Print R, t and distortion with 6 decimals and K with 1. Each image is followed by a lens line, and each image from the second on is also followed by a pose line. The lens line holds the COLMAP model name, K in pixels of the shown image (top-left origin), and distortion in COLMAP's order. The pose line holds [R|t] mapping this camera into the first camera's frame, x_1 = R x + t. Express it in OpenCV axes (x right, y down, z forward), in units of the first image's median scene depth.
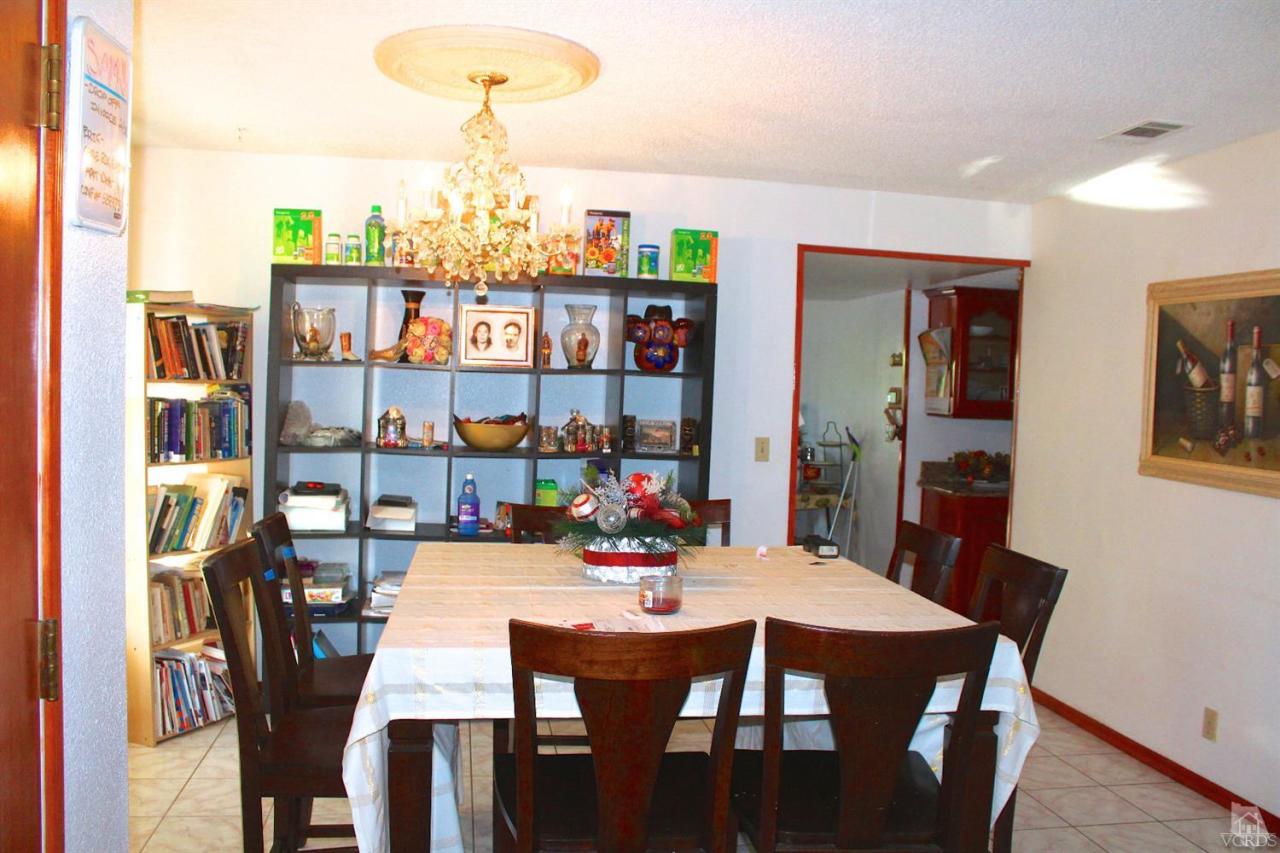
lens RADIAL K [[1071.1, 0, 622.7], [0, 1071.1, 449.0], [0, 0, 1]] dist [-0.142600, 0.120007]
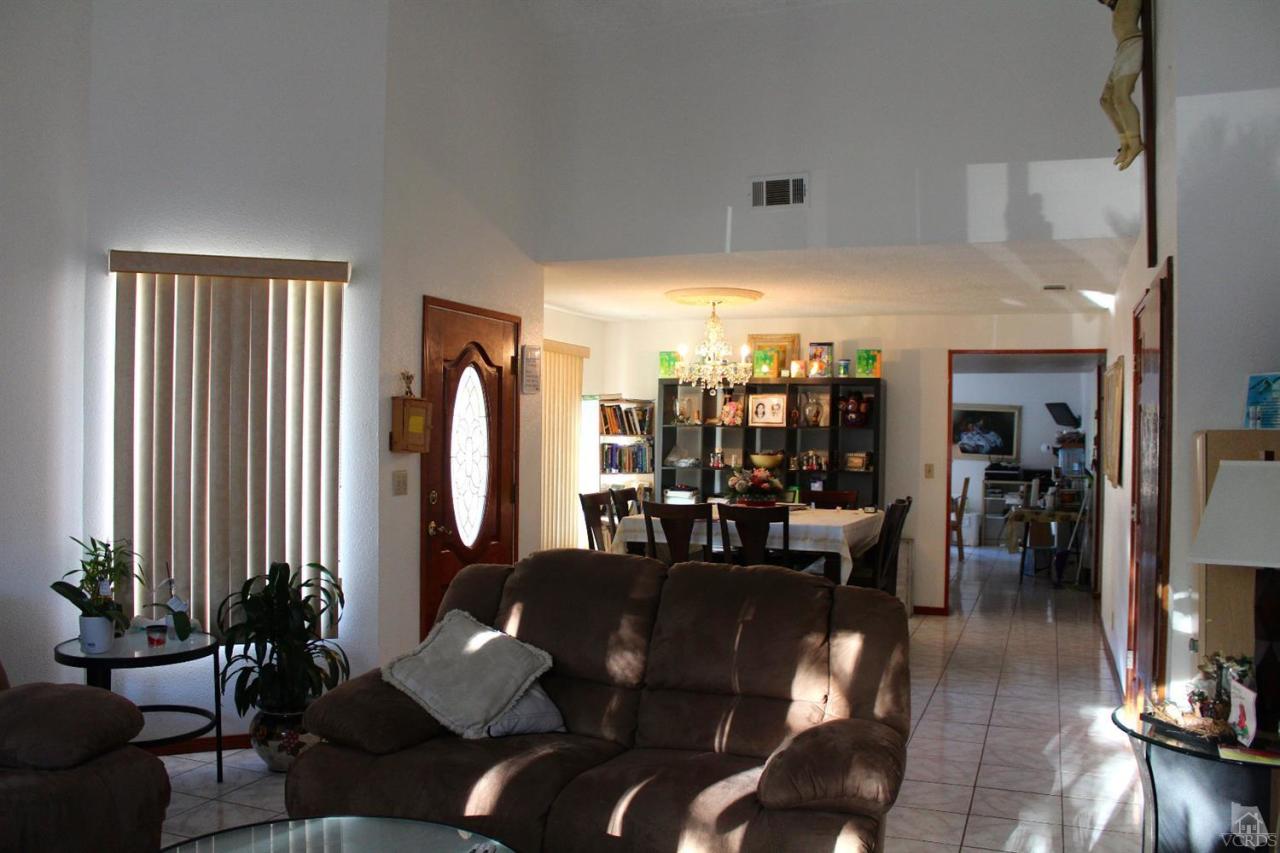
lens RADIAL K [[1071.1, 0, 632.1], [0, 1071.1, 423.9], [0, 0, 1]] dist [-0.142600, 0.120007]
pose [[0.863583, -0.026096, -0.503531, 0.653042], [-0.016885, 0.996603, -0.080609, 0.080932], [0.503924, 0.078115, 0.860209, -0.804697]]
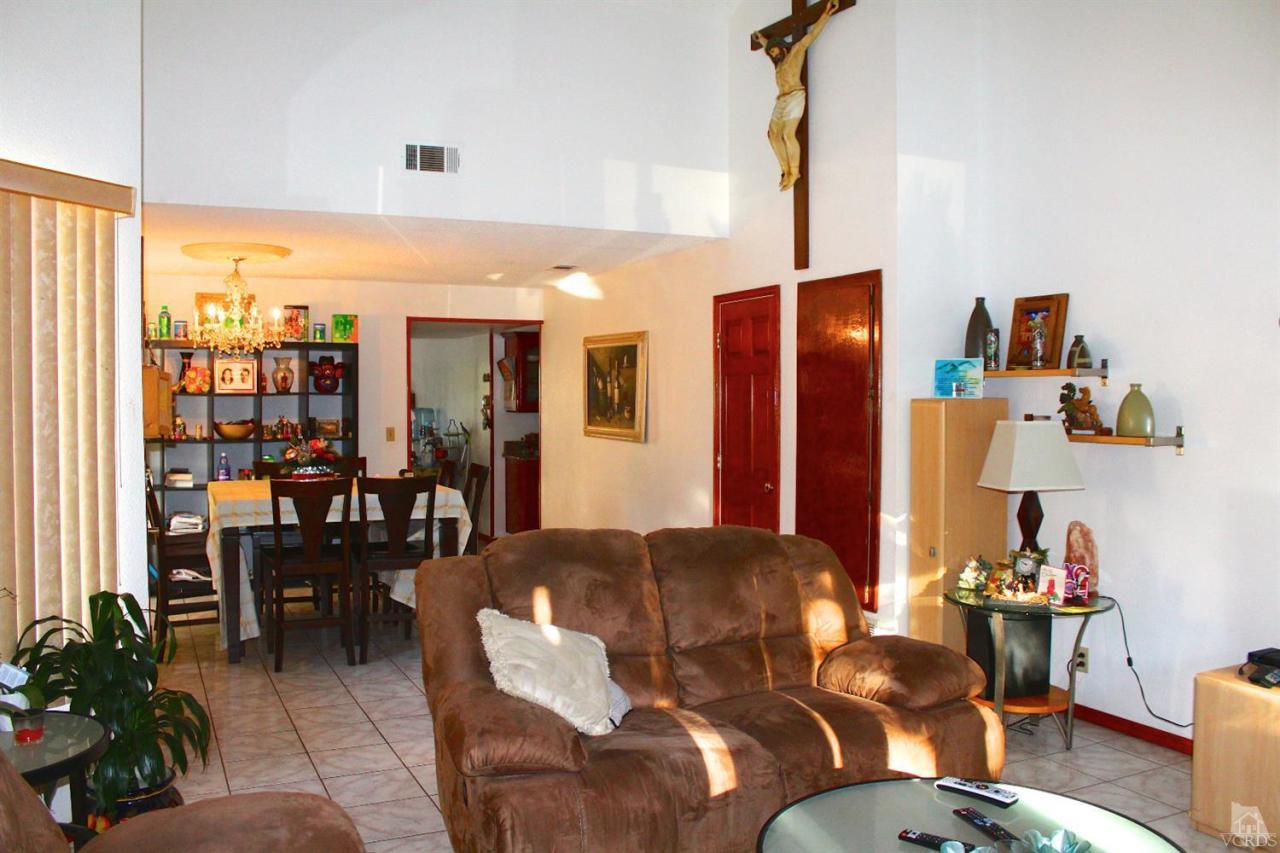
lens RADIAL K [[1071.1, 0, 638.9], [0, 1071.1, 425.6], [0, 0, 1]] dist [-0.142600, 0.120007]
pose [[0.955532, -0.041934, 0.291892, 0.011451], [0.051100, 0.998409, -0.023844, 0.055465], [-0.290427, 0.037699, 0.956154, -0.899938]]
